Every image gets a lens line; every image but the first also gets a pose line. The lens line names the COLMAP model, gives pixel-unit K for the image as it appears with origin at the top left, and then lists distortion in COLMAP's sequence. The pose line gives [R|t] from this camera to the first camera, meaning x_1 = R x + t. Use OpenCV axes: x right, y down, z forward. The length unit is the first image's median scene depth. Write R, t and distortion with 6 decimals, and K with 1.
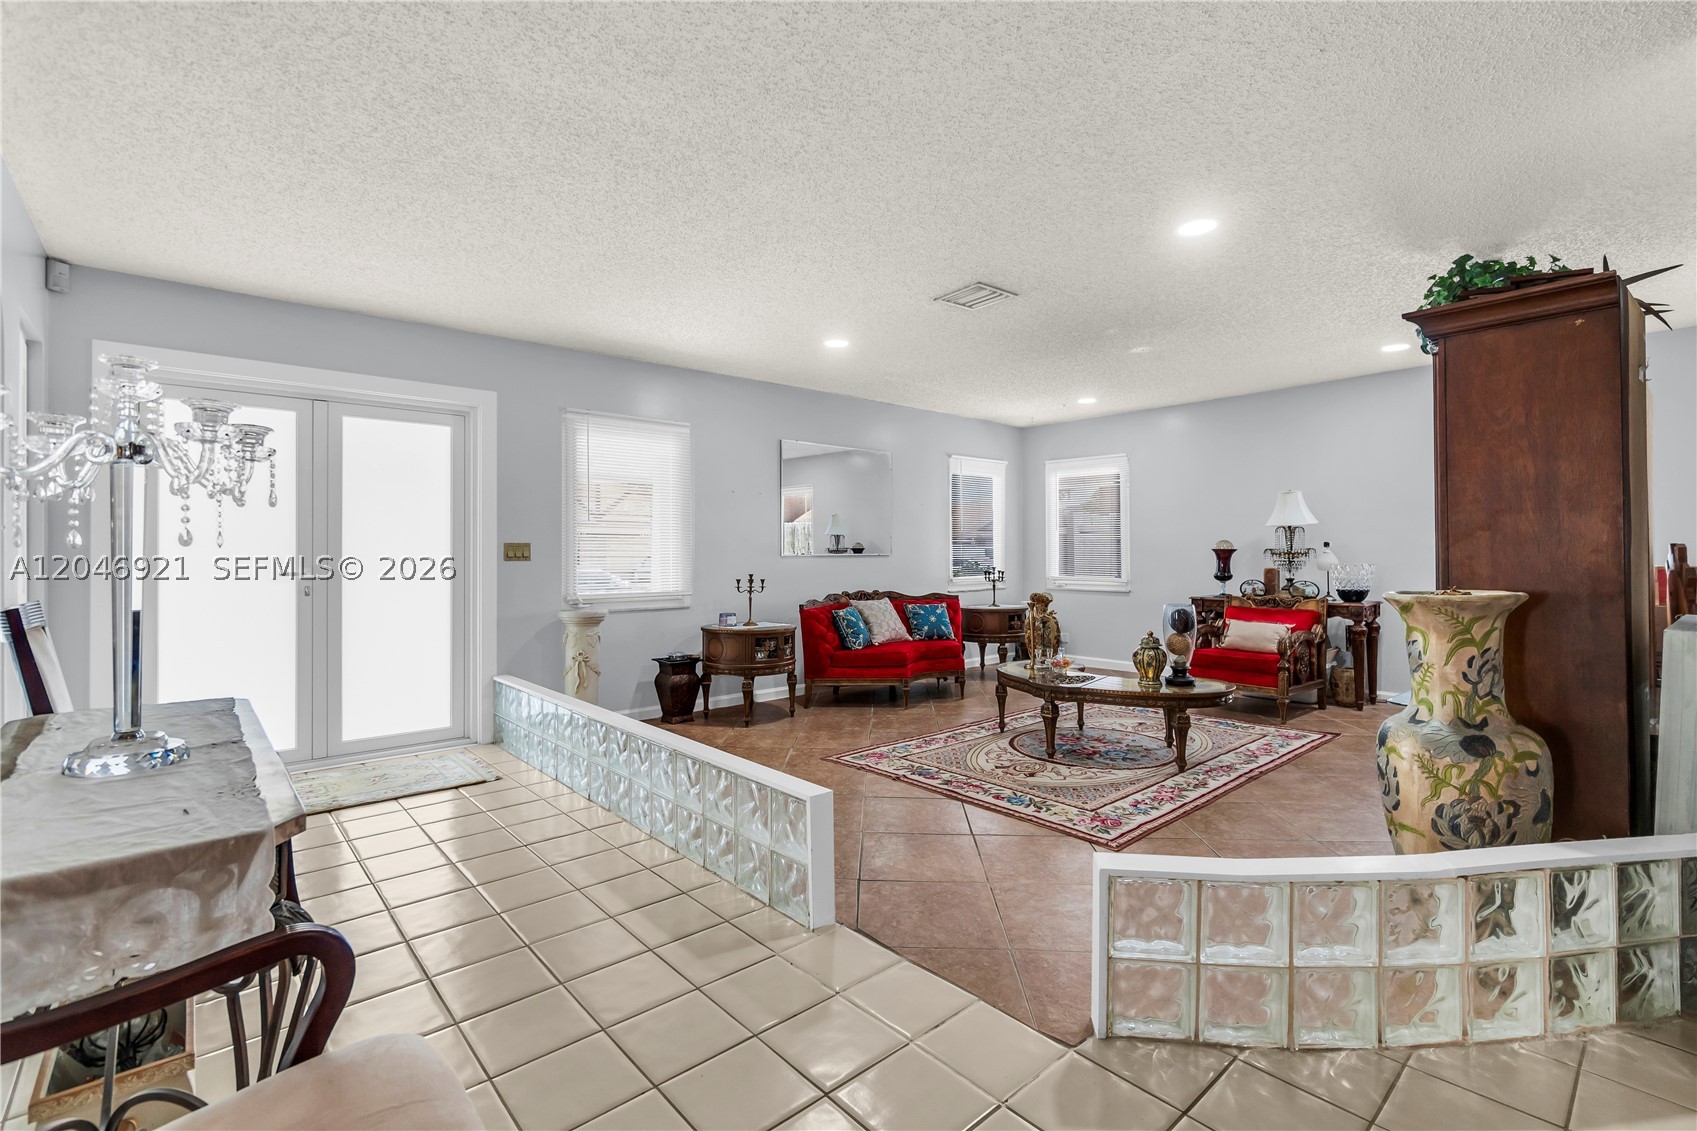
lens RADIAL K [[759.0, 0, 837.4], [0, 759.0, 554.1], [0, 0, 1]] dist [-0.007256, 0.002218]
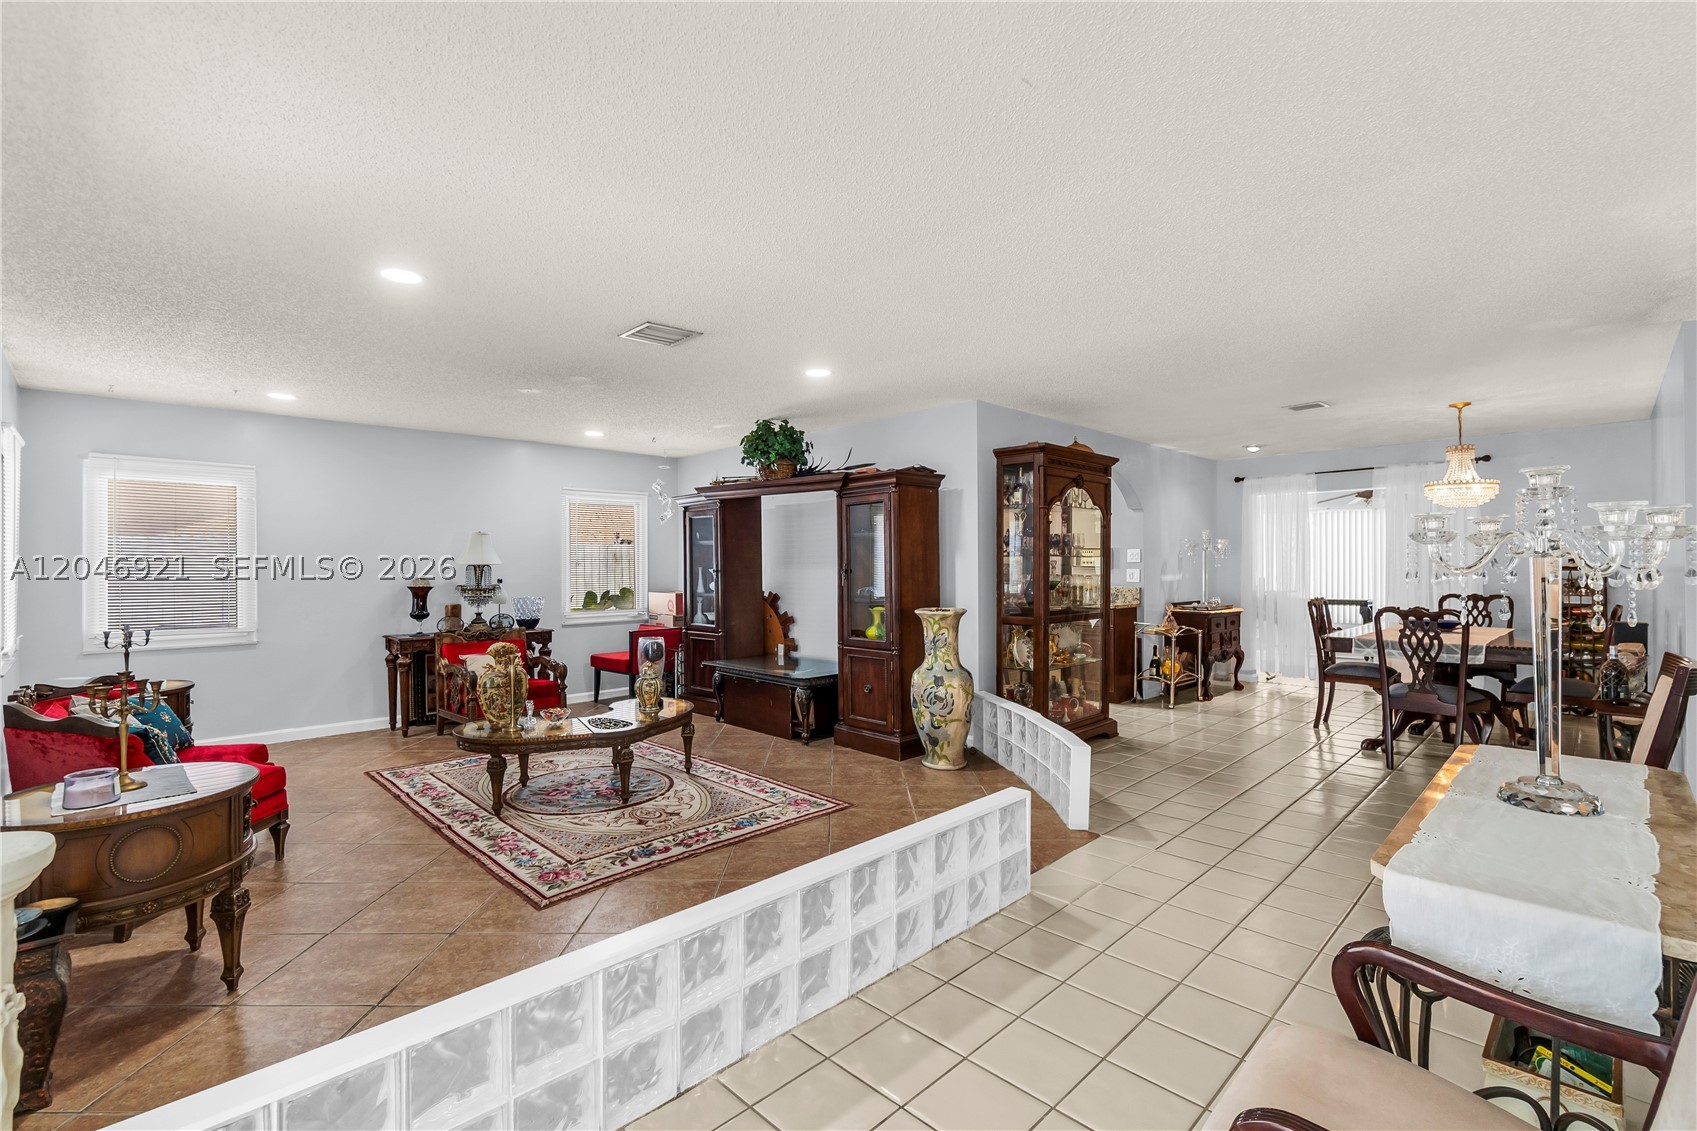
lens RADIAL K [[759.0, 0, 837.6], [0, 759.0, 571.0], [0, 0, 1]] dist [-0.007256, 0.002218]
pose [[-0.062815, -0.001782, 0.998024, -0.801061], [0.005430, 0.999983, 0.002128, -0.041873], [-0.998010, 0.005553, -0.062805, 0.849921]]
